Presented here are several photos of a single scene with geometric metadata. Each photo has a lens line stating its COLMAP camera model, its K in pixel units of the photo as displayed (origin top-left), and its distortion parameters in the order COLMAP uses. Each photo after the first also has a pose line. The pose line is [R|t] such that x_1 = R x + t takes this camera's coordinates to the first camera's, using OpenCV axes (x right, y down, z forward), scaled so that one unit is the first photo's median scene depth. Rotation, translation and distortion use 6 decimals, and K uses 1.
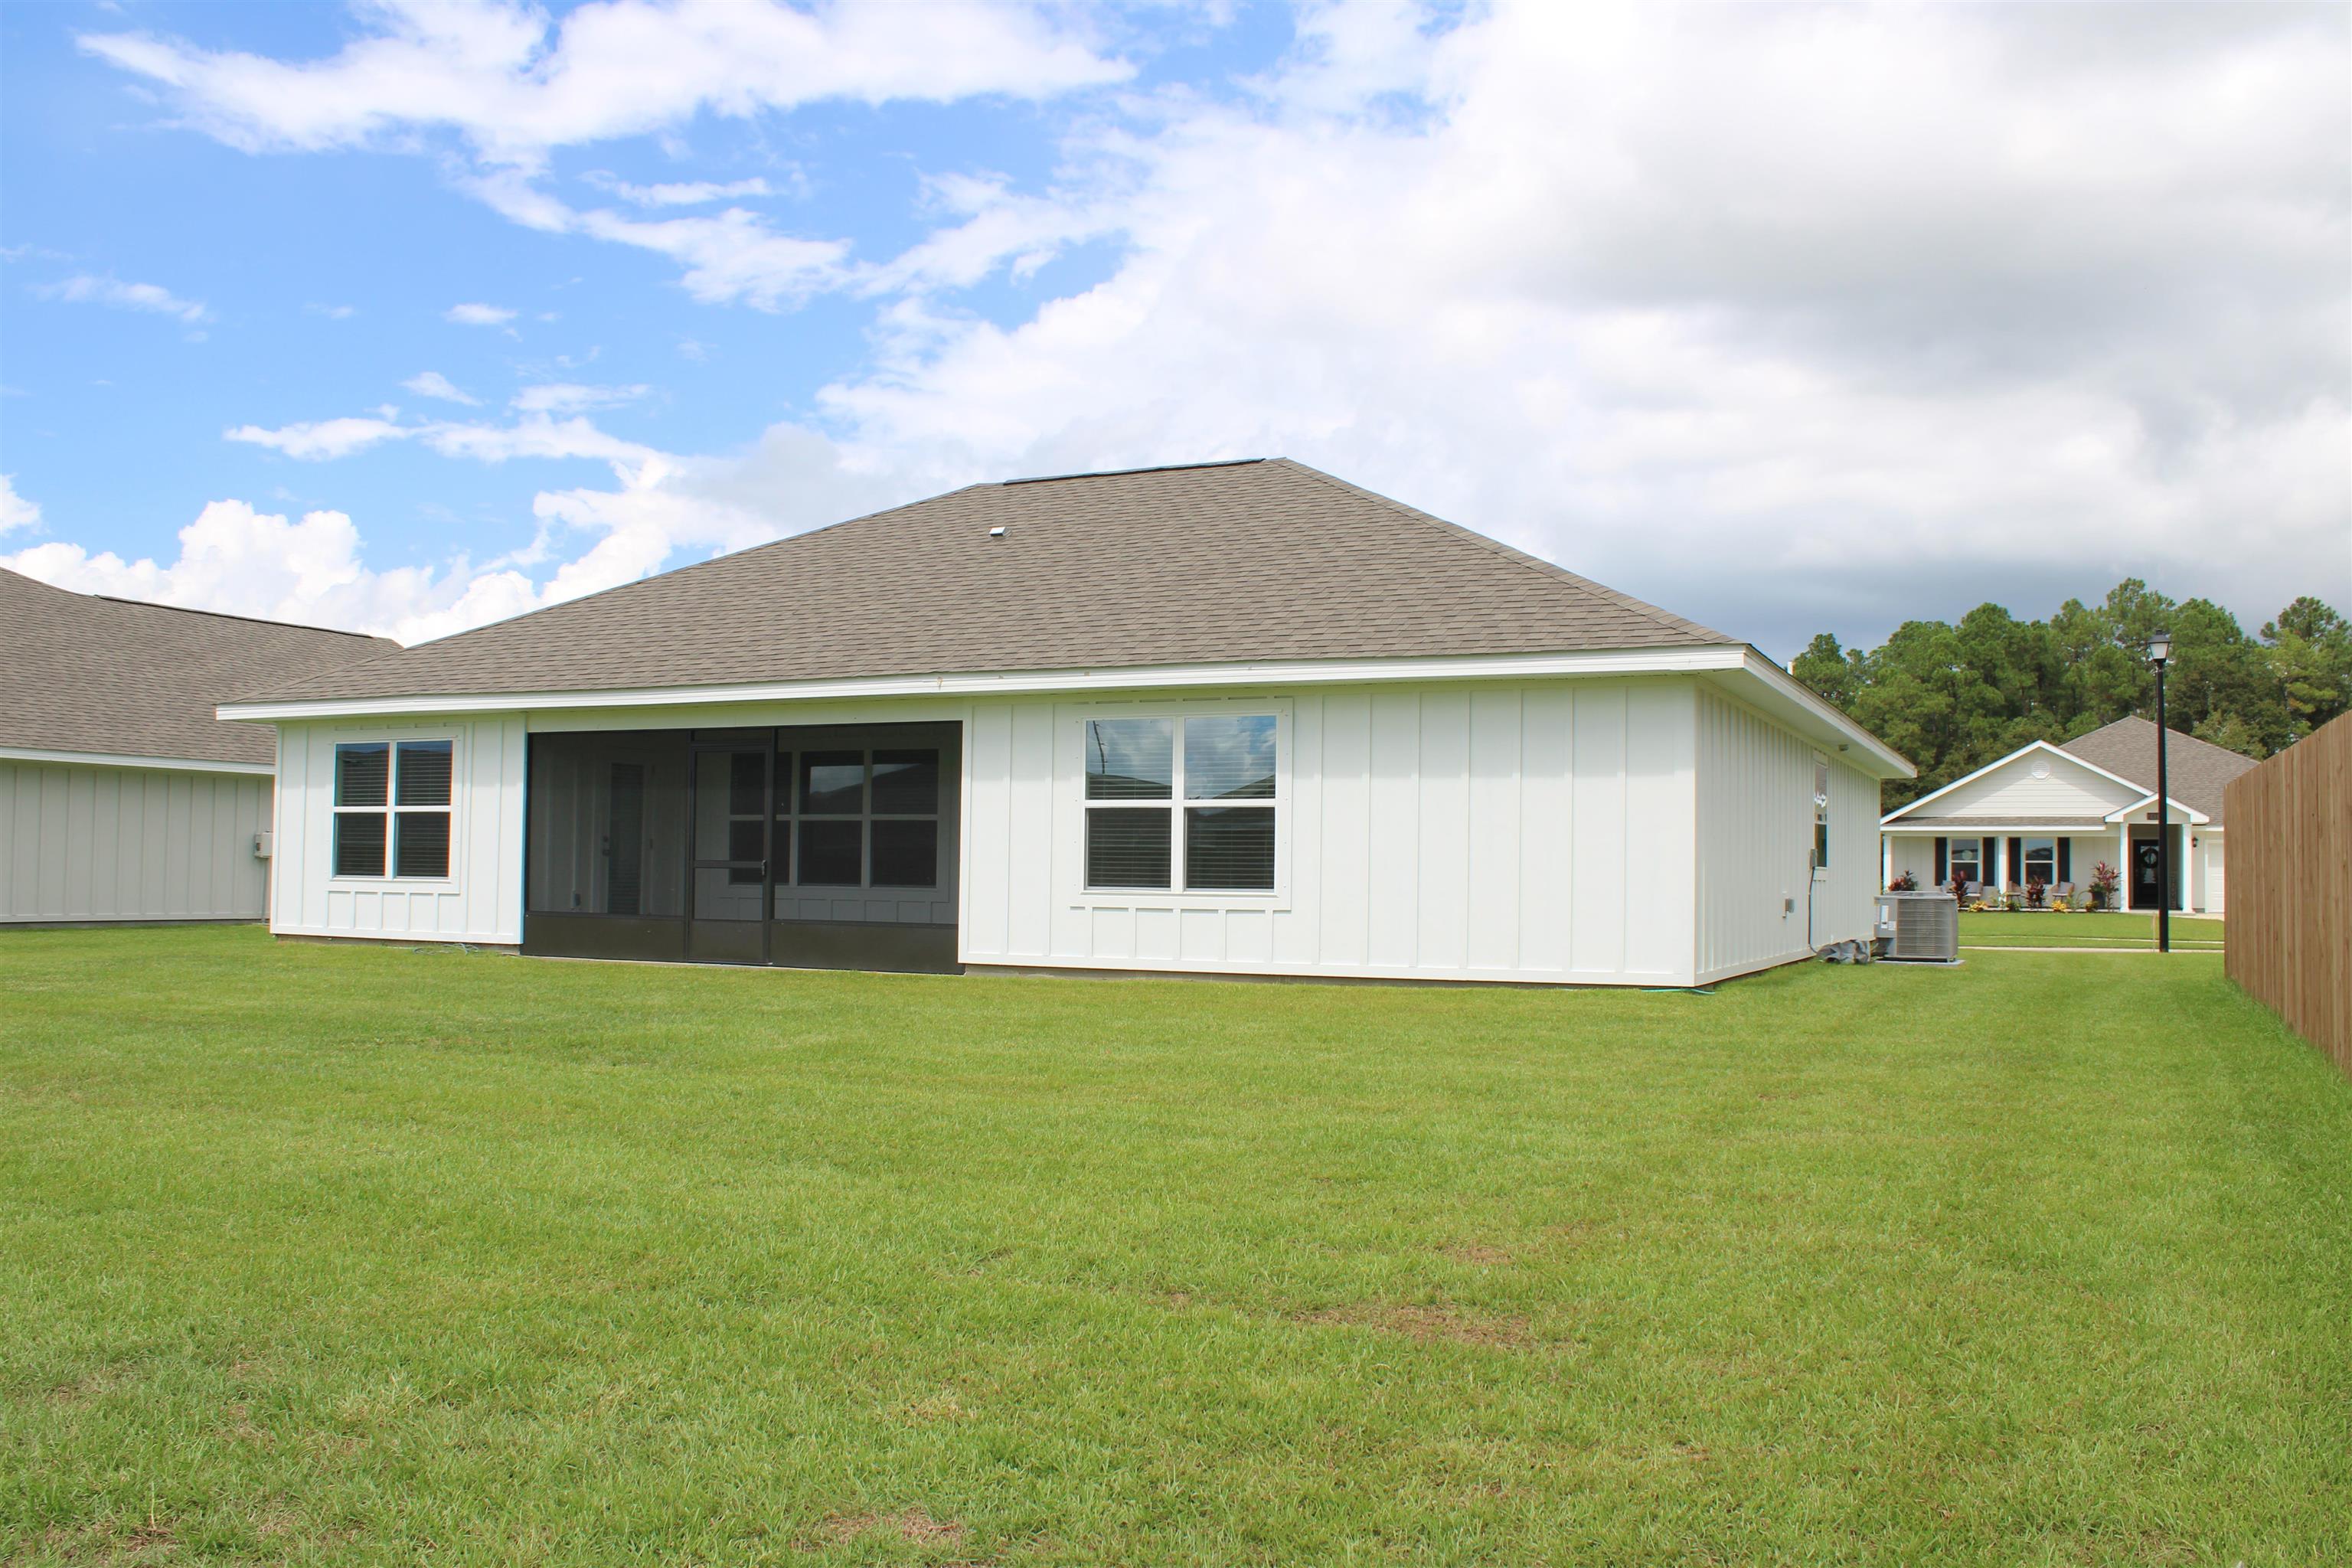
lens RADIAL K [[1975.7, 0, 1176.0], [0, 1975.7, 784.0], [0, 0, 1]] dist [-0.146309, 0.005052]
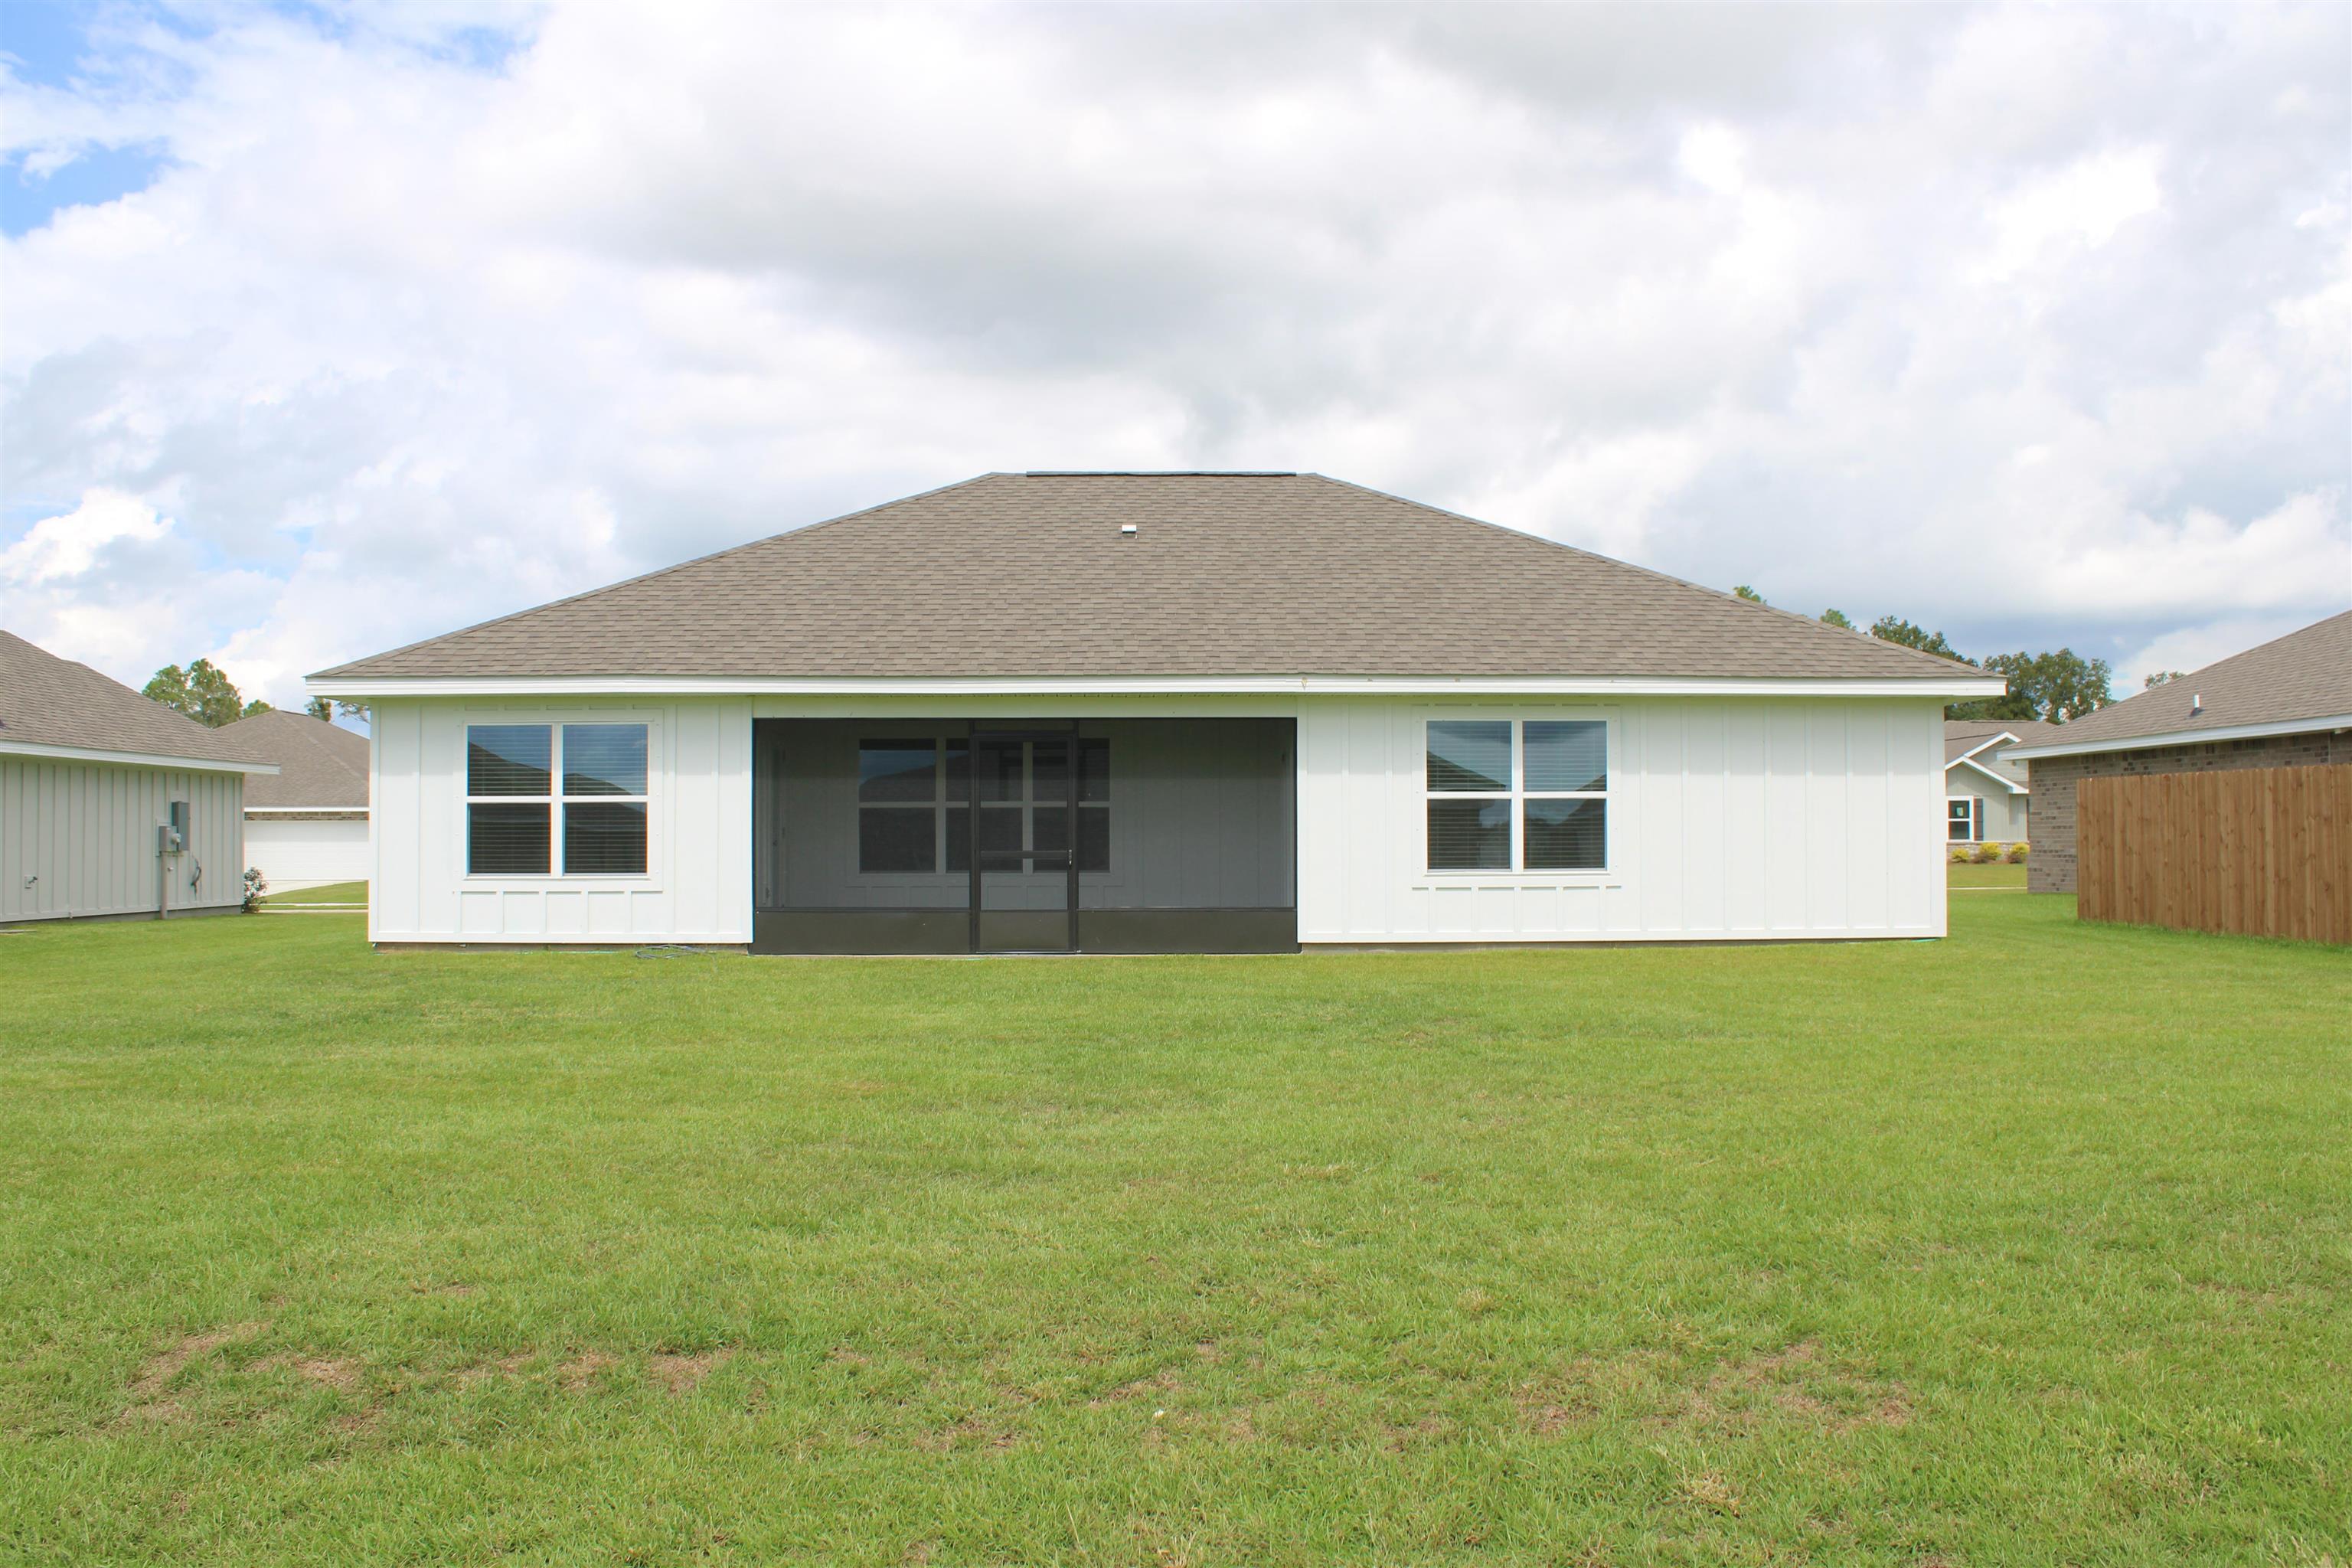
lens RADIAL K [[1960.0, 0, 1176.0], [0, 1960.0, 784.0], [0, 0, 1]] dist [-0.170679, 0.144273]
pose [[0.893228, -0.000557, 0.449604, -0.576955], [-0.007719, 0.999833, 0.016573, -0.011663], [-0.449538, -0.018274, 0.893074, 0.068208]]
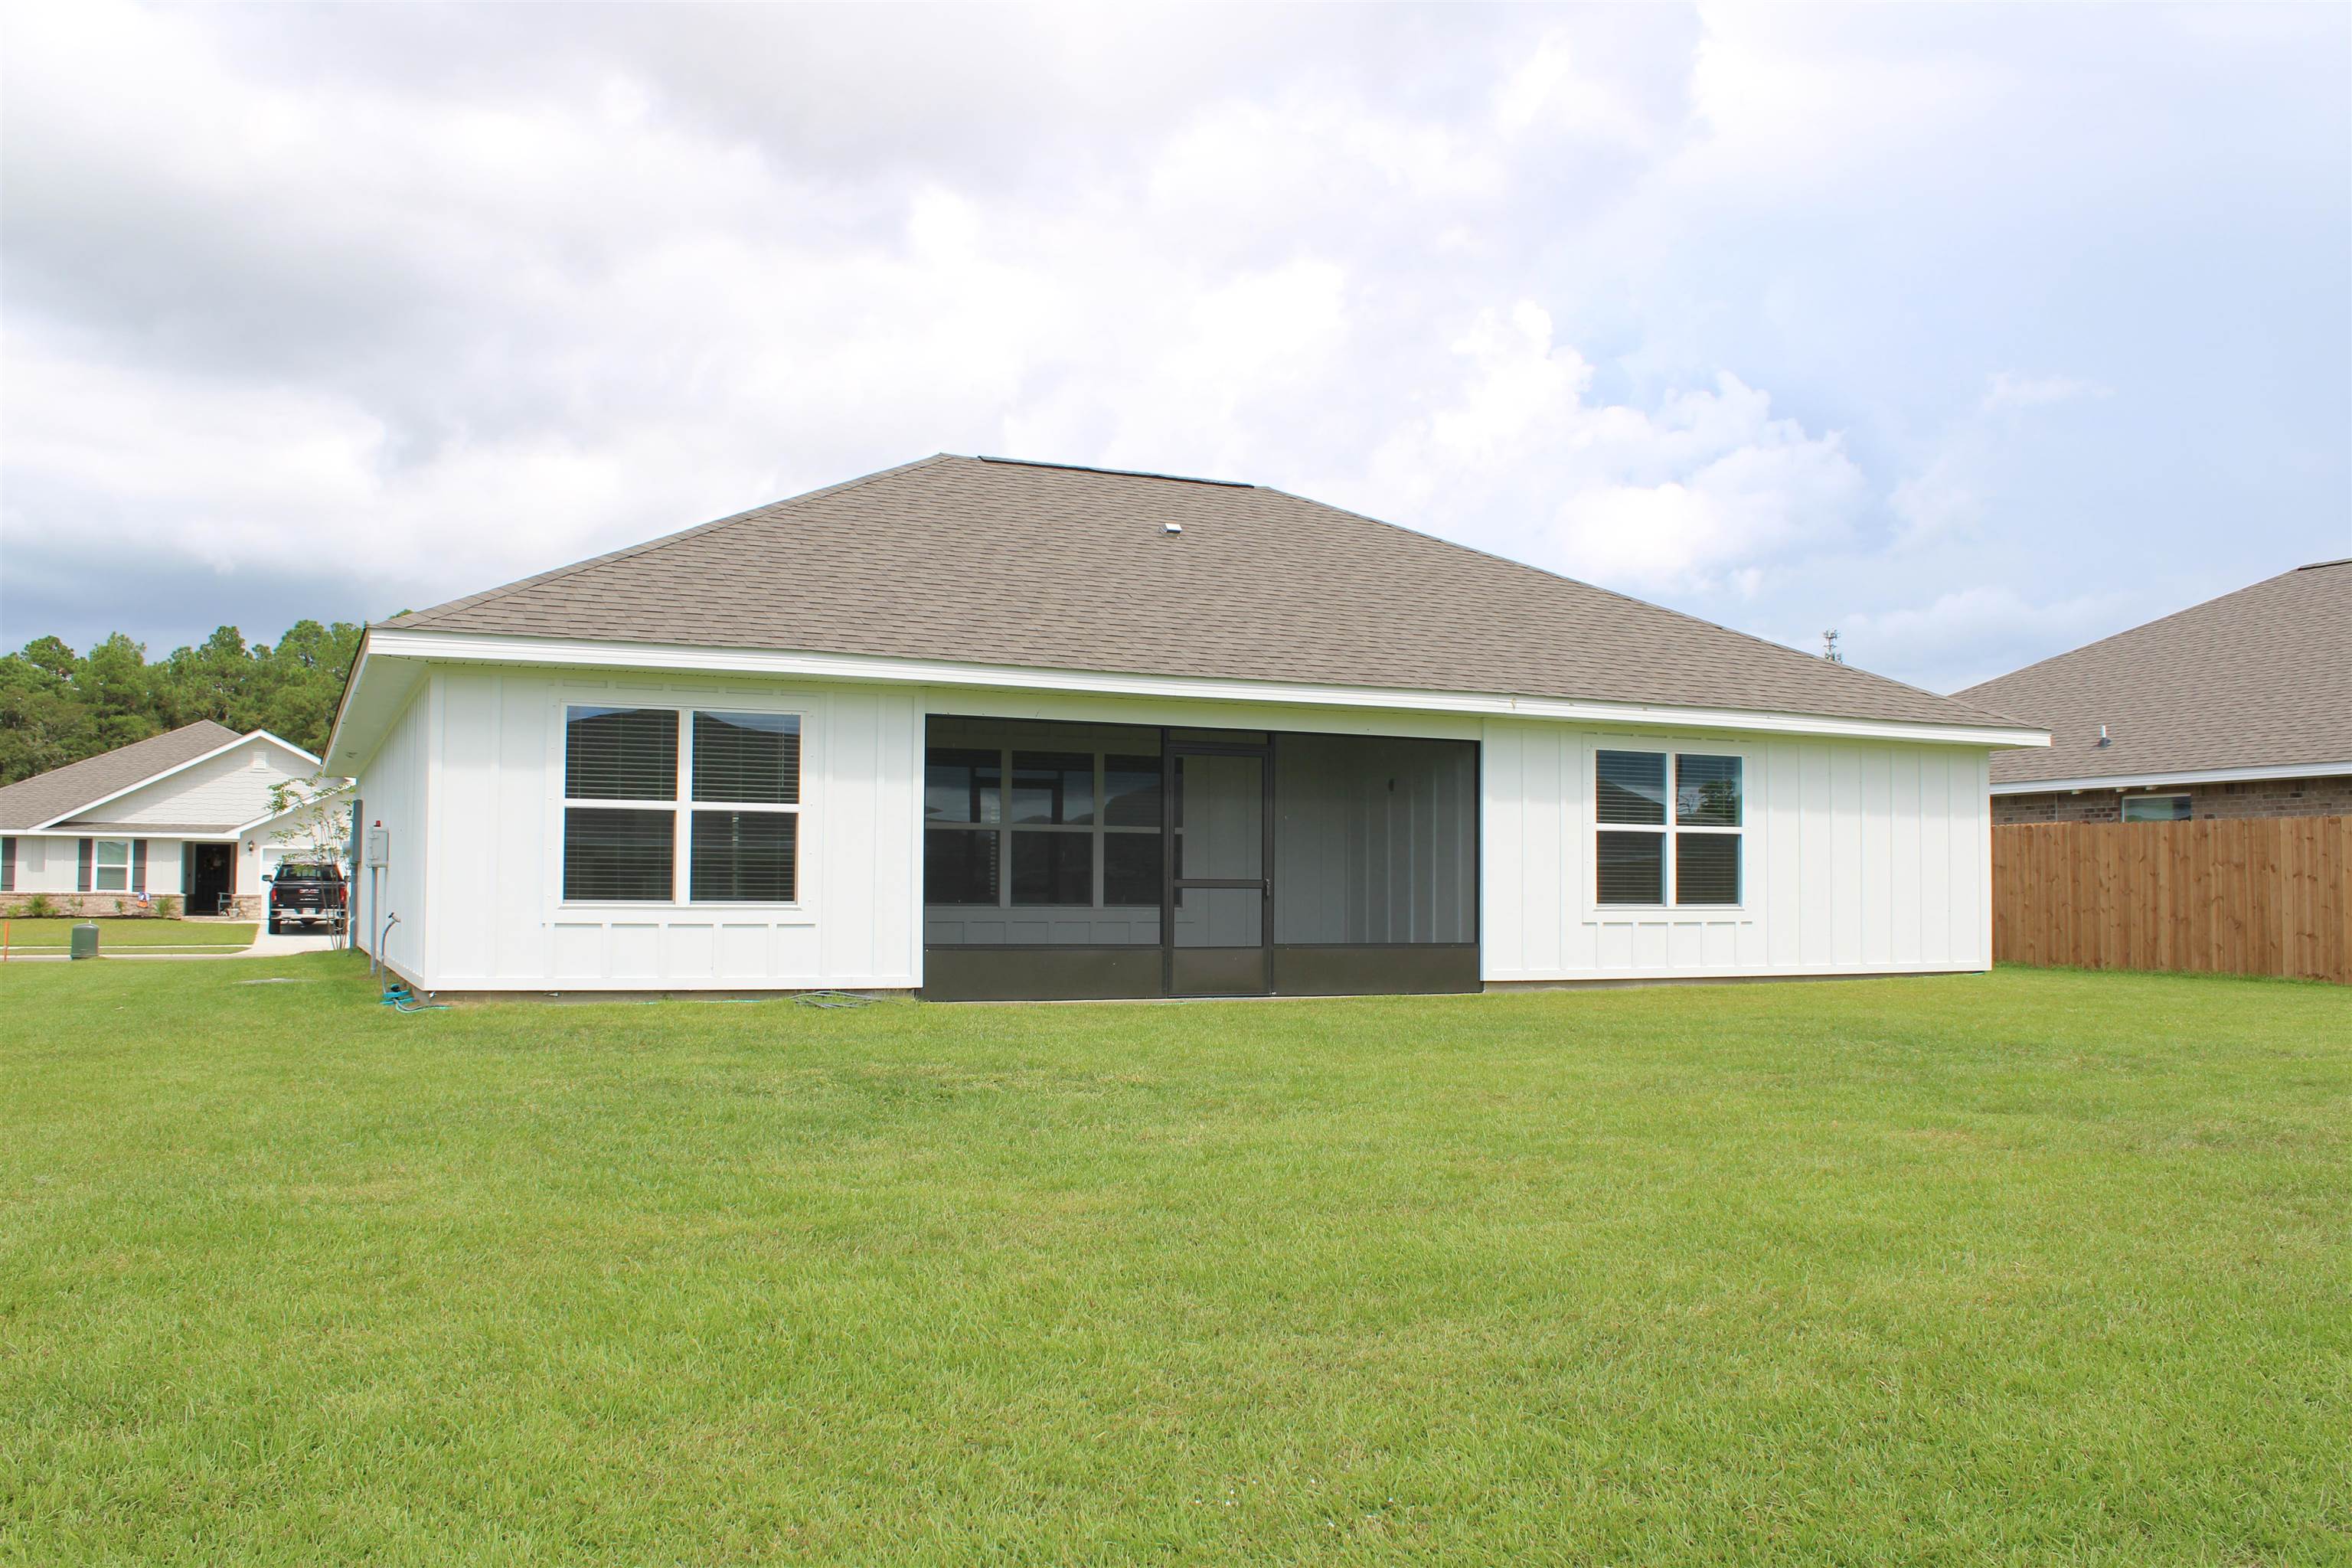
lens RADIAL K [[1960.0, 0, 1176.0], [0, 1960.0, 784.0], [0, 0, 1]] dist [-0.170679, 0.144273]
pose [[0.645586, 0.036899, 0.762796, -0.865270], [-0.035700, 0.999198, -0.018121, 0.012145], [-0.762853, -0.015534, 0.646386, 0.423560]]
